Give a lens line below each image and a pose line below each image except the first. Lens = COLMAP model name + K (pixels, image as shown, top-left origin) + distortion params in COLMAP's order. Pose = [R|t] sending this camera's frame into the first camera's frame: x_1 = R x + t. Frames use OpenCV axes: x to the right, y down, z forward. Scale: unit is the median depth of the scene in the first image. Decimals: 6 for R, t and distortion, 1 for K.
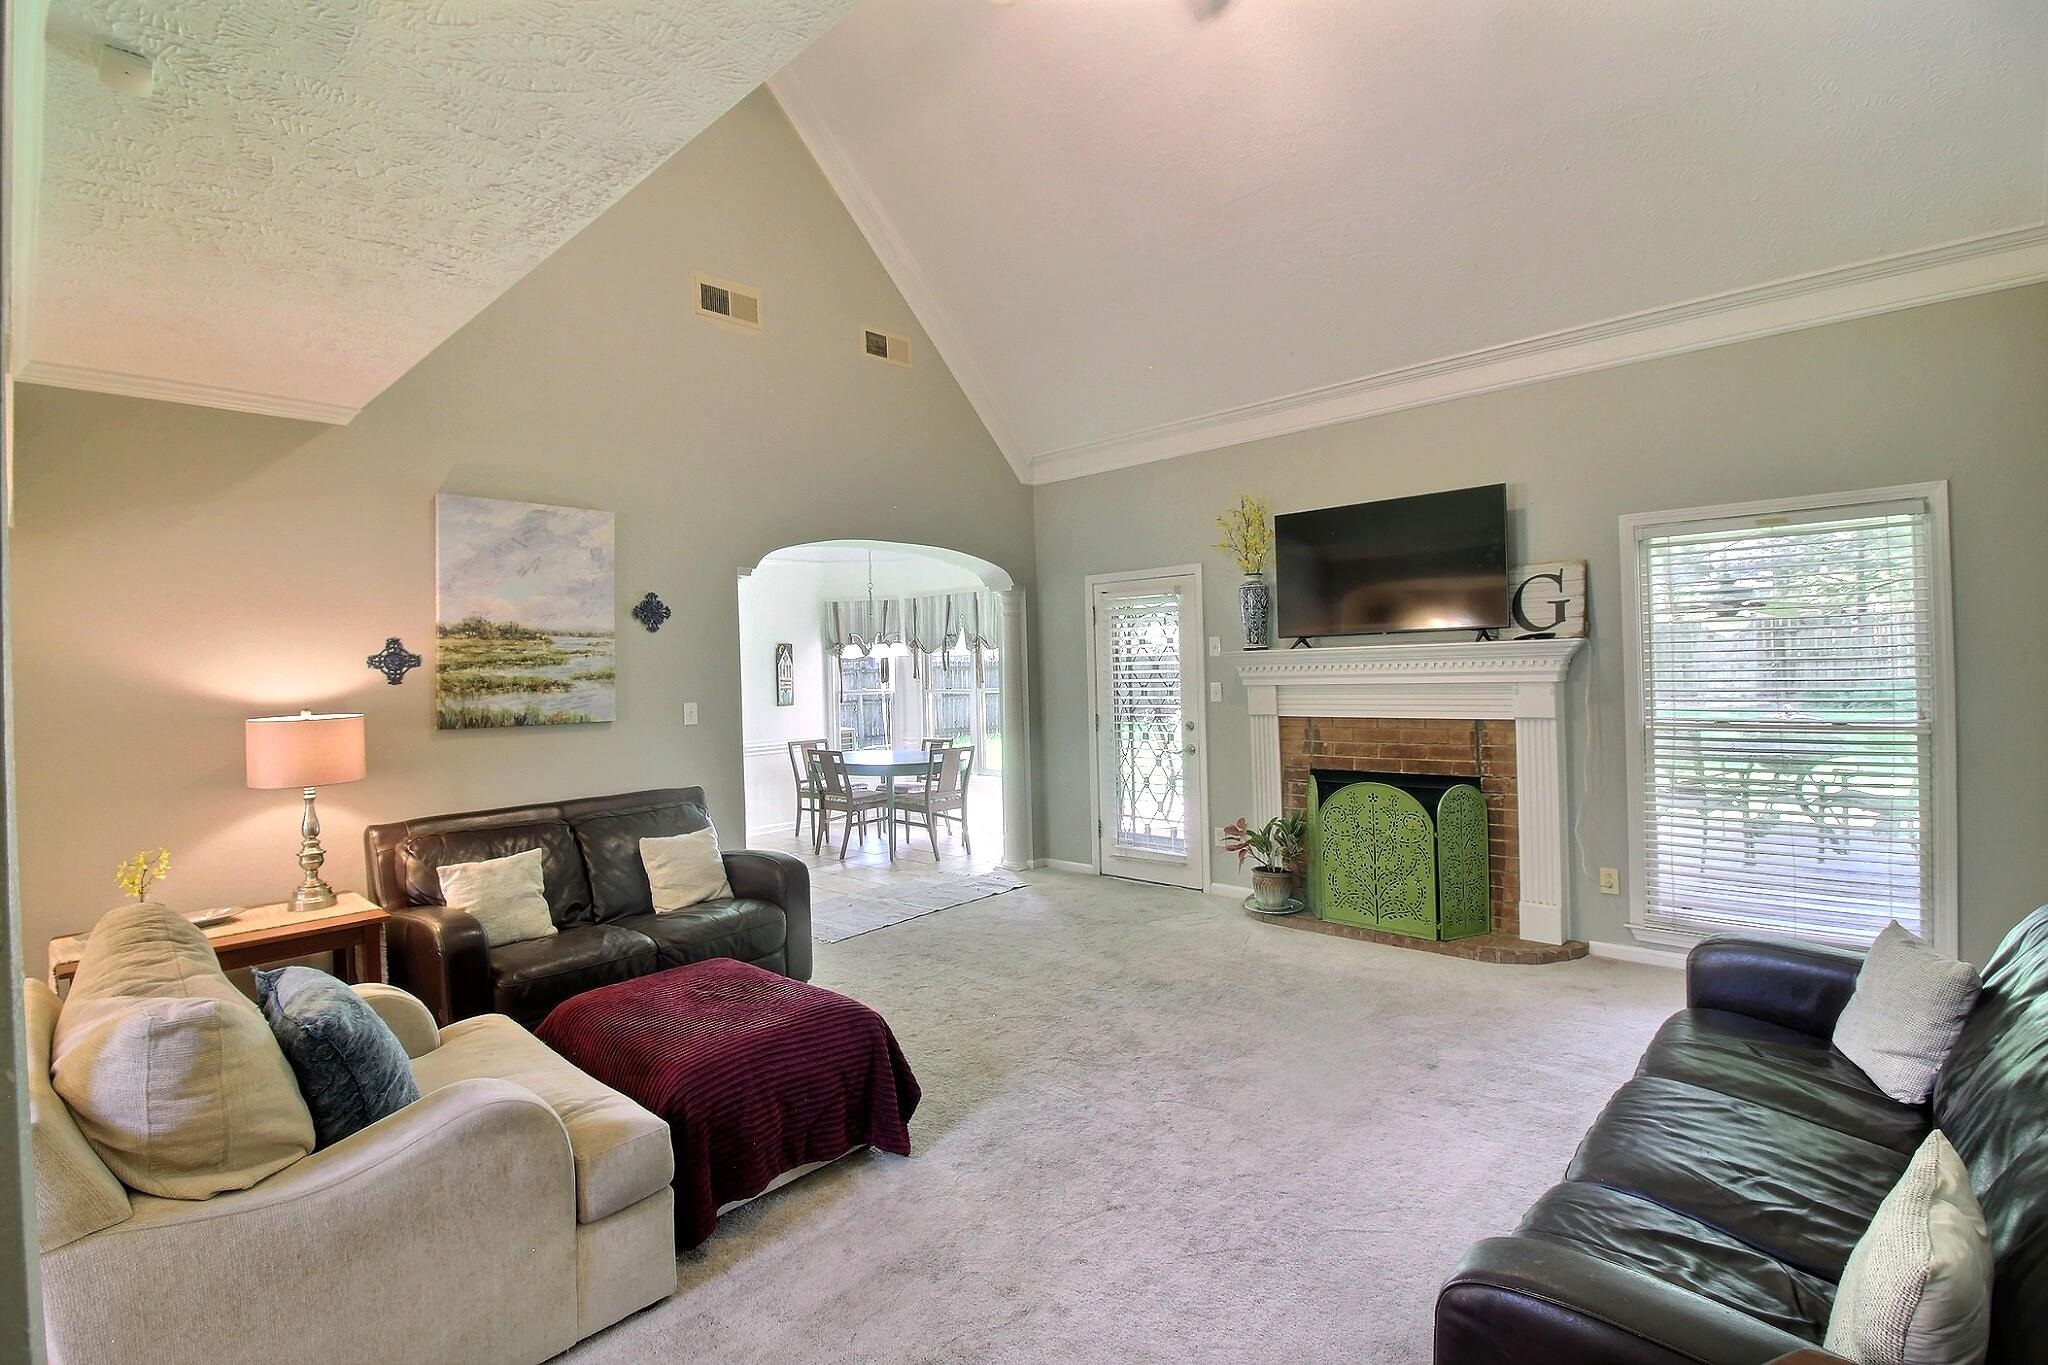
lens RADIAL K [[962.2, 0, 1019.9], [0, 962.2, 675.8], [0, 0, 1]] dist [-0.000728, -0.000728]
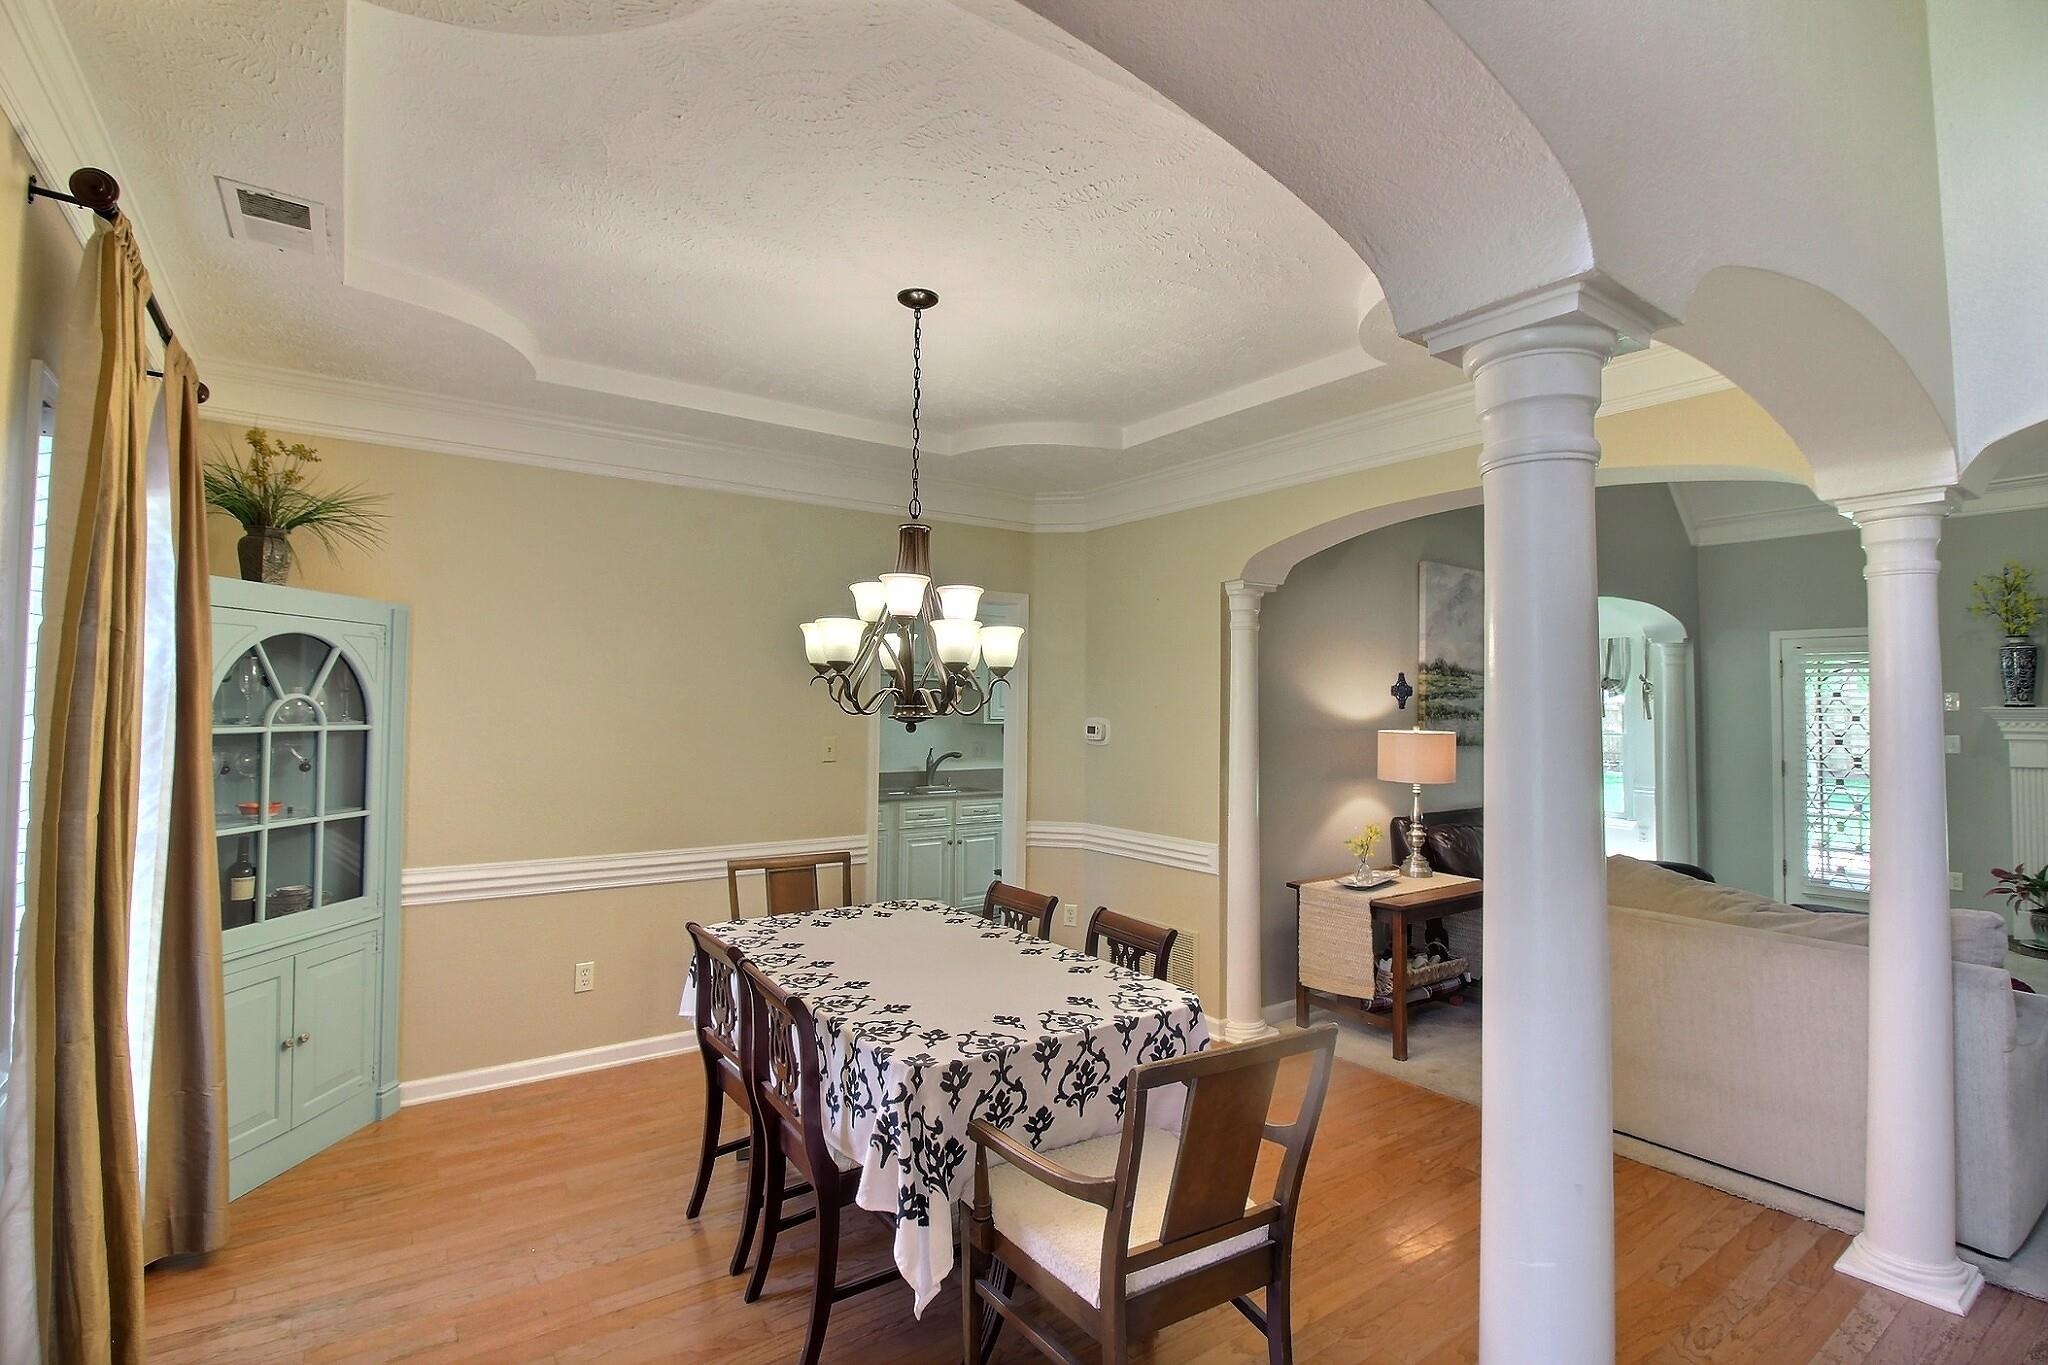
lens RADIAL K [[962.2, 0, 1021.5], [0, 962.2, 689.4], [0, 0, 1]] dist [-0.000728, -0.000728]
pose [[0.980664, 0.037489, -0.192074, -0.850486], [-0.042096, 0.998914, -0.019961, 0.028270], [0.191117, 0.027660, 0.981177, -0.341467]]
